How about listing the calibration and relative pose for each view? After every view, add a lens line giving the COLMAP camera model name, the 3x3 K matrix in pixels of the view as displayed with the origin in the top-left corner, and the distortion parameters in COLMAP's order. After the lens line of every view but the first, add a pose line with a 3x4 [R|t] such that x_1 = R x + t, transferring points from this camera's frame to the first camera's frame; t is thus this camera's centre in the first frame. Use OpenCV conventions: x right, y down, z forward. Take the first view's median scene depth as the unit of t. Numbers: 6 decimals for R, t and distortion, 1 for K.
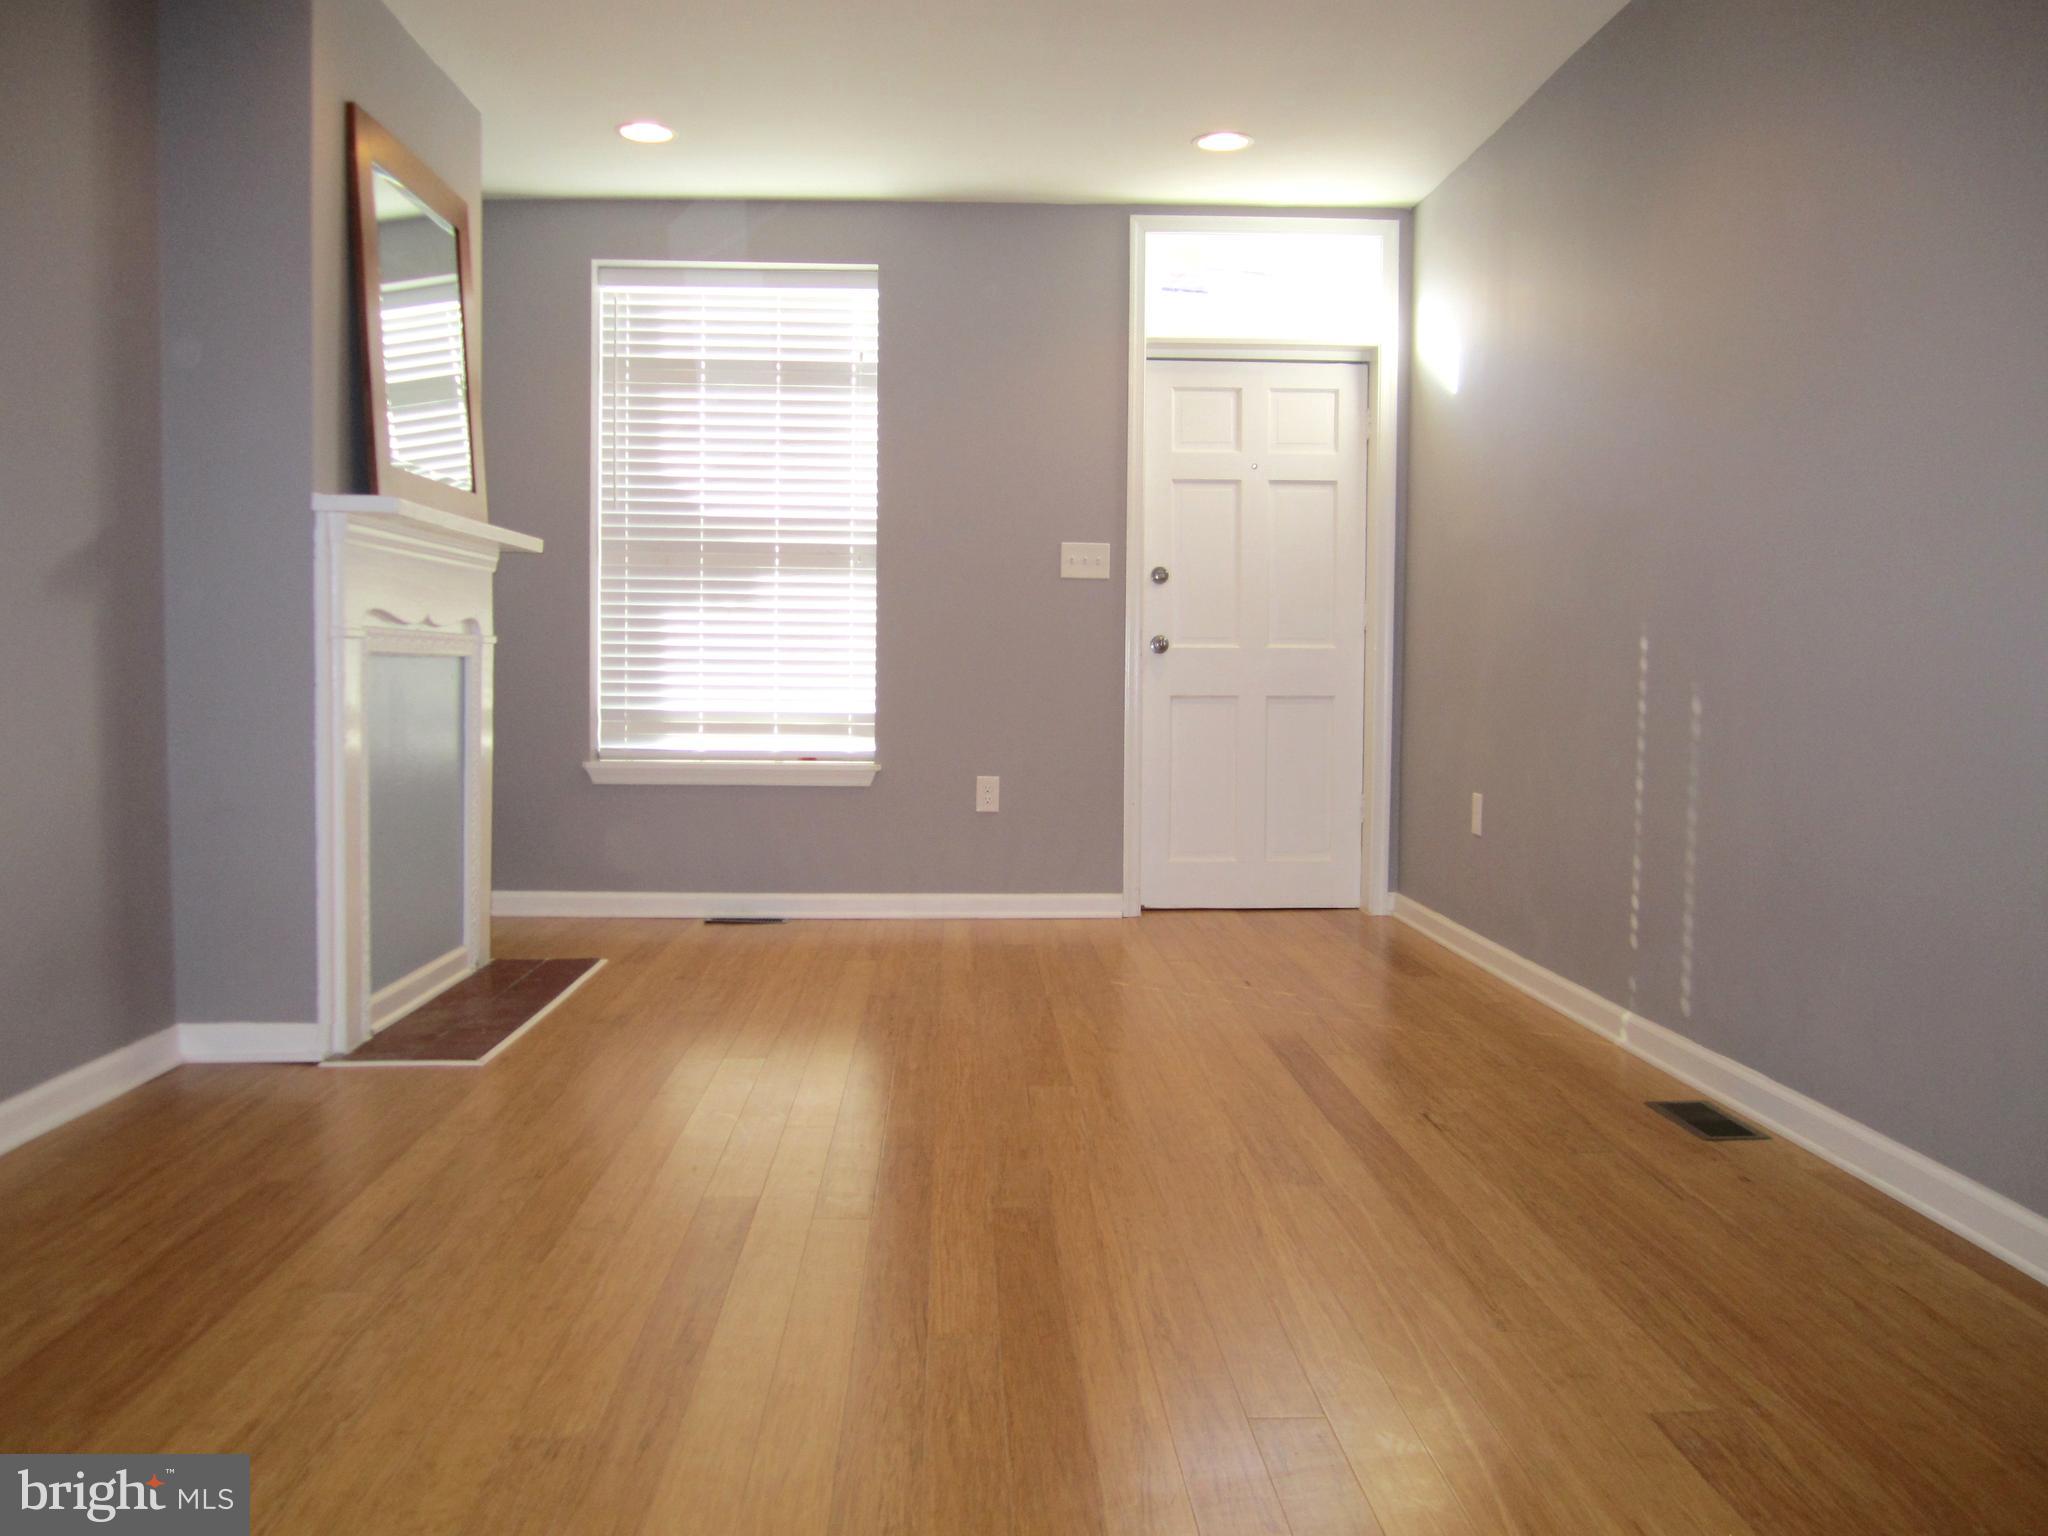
lens RADIAL K [[1682.8, 0, 1024.8], [0, 1682.8, 765.0], [0, 0, 1]] dist [-0.056250, 0.013780]
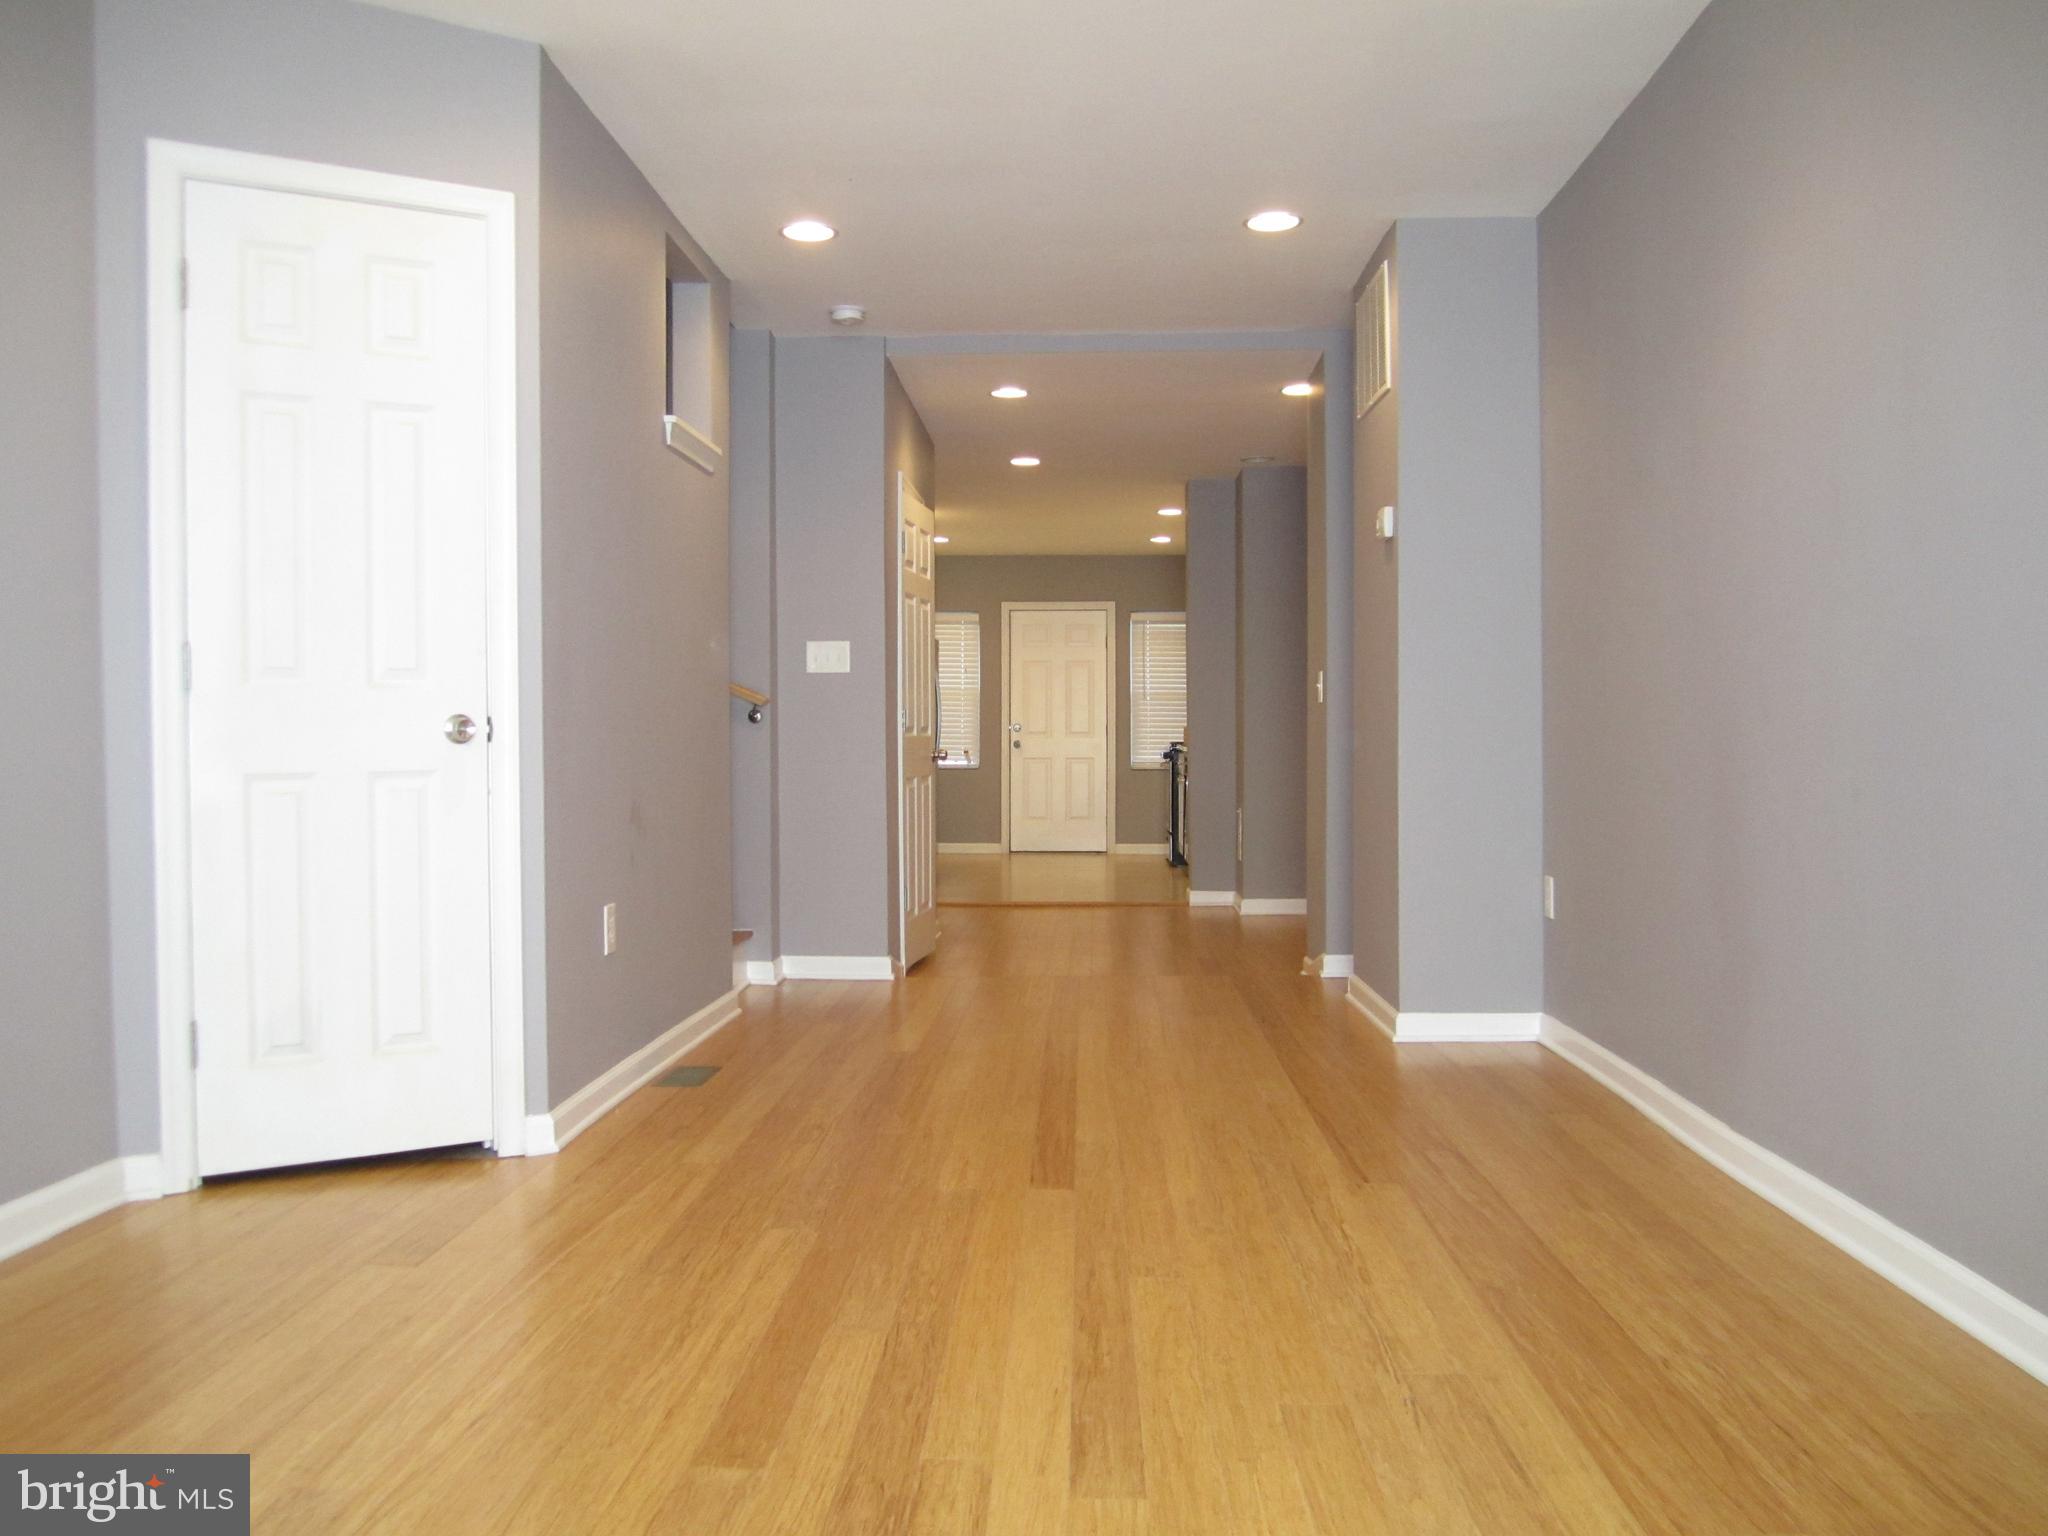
lens RADIAL K [[1682.8, 0, 1024.7], [0, 1682.8, 766.7], [0, 0, 1]] dist [-0.056250, 0.013780]
pose [[-0.996924, -0.004318, 0.078251, -0.226892], [0.002058, 0.996694, 0.081221, -0.138395], [-0.078343, 0.081132, -0.993620, 1.976027]]
